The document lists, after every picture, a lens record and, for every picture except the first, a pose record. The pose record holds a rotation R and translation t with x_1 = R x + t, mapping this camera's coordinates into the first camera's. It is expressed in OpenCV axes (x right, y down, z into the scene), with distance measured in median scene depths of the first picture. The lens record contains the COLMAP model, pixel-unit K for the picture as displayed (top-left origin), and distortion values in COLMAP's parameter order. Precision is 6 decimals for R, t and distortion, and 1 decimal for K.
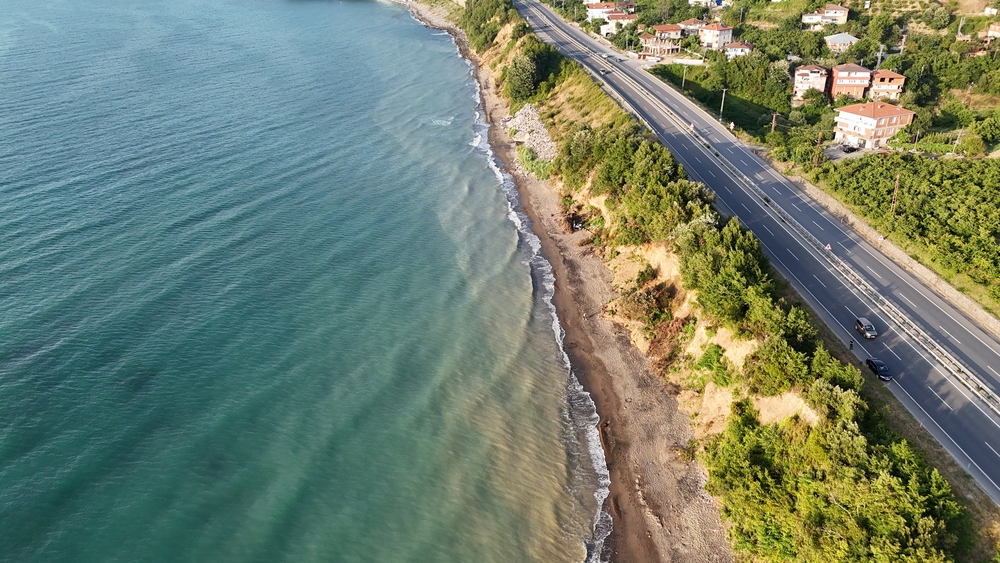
lens RADIAL K [[739.9, 0, 504.8], [0, 739.9, 280.2], [0, 0, 1]] dist [0.069163, -0.066305]
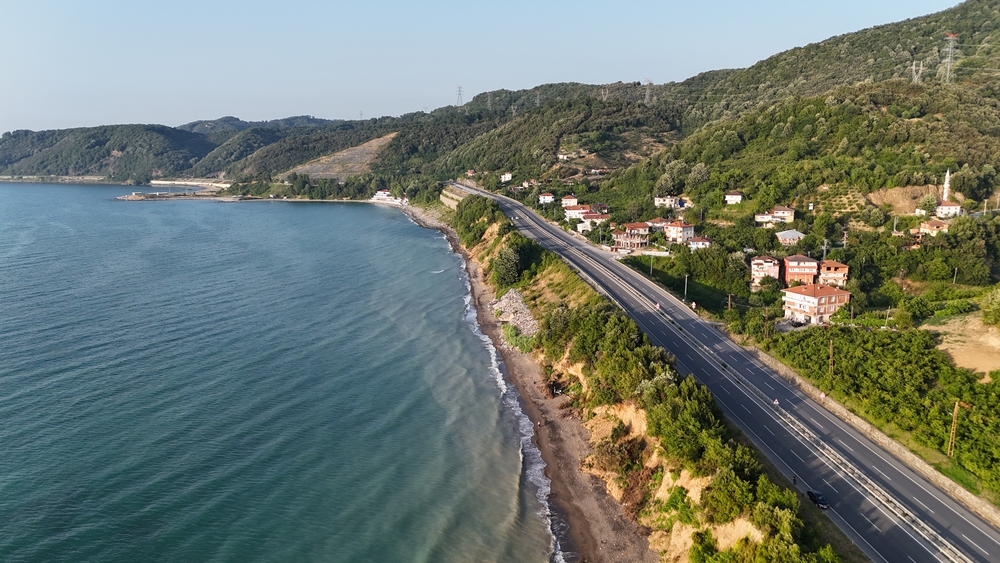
lens RADIAL K [[735.1, 0, 508.1], [0, 735.1, 279.2], [0, 0, 1]] dist [0.111809, -0.145356]
pose [[0.999784, -0.003658, 0.020466, 0.003502], [0.008781, 0.966592, -0.256170, 0.044030], [-0.018845, 0.256294, 0.966415, -0.093304]]
